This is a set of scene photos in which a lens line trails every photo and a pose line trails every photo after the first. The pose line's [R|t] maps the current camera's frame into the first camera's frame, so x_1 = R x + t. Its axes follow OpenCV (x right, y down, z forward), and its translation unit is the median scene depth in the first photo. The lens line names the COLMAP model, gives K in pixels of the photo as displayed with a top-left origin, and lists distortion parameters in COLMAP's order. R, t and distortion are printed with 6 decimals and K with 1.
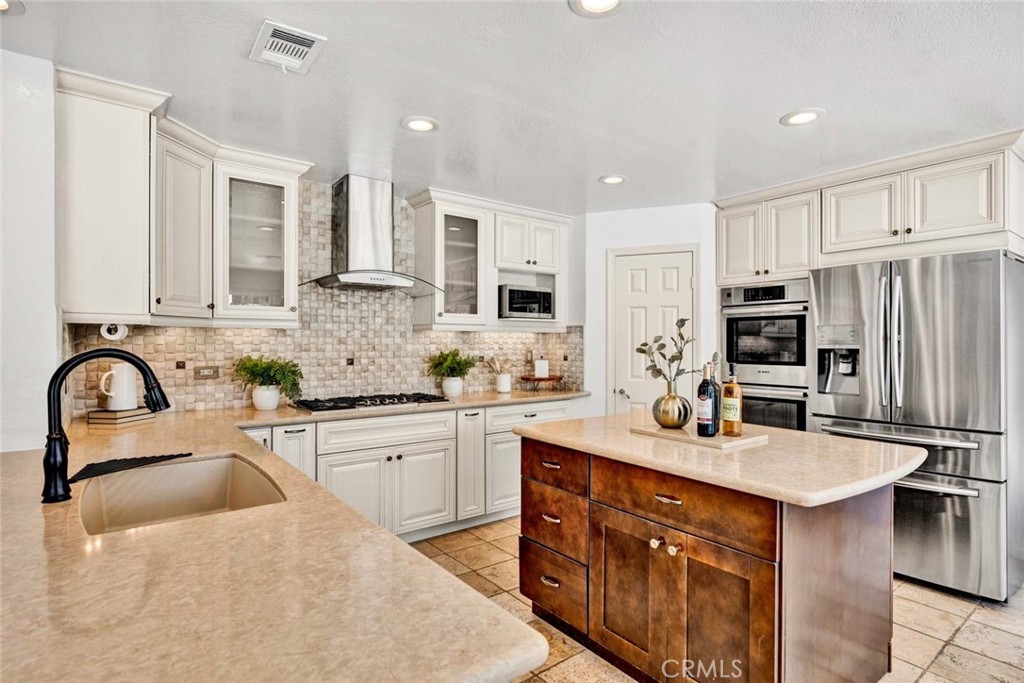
lens RADIAL K [[523.5, 0, 513.3], [0, 523.5, 341.1], [0, 0, 1]] dist [-0.004221, -0.000334]
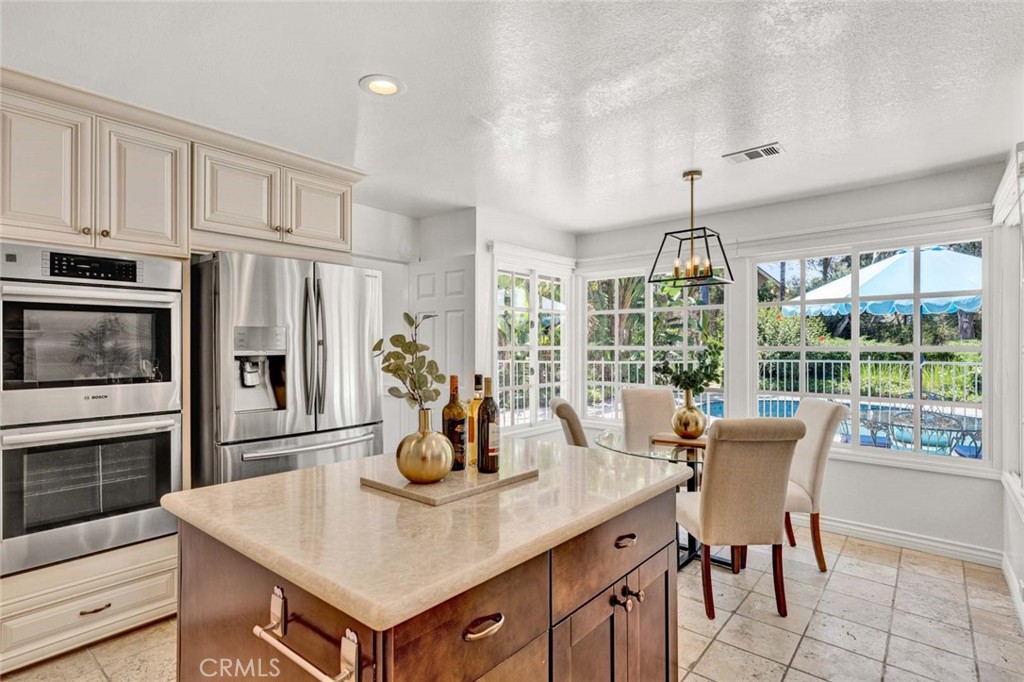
lens RADIAL K [[523.5, 0, 514.2], [0, 523.5, 342.1], [0, 0, 1]] dist [-0.004221, -0.000334]
pose [[-0.226309, 0.008093, 0.974022, -0.232309], [0.000293, 0.999966, -0.008241, 0.000607], [-0.974056, -0.001580, -0.226303, 0.702809]]
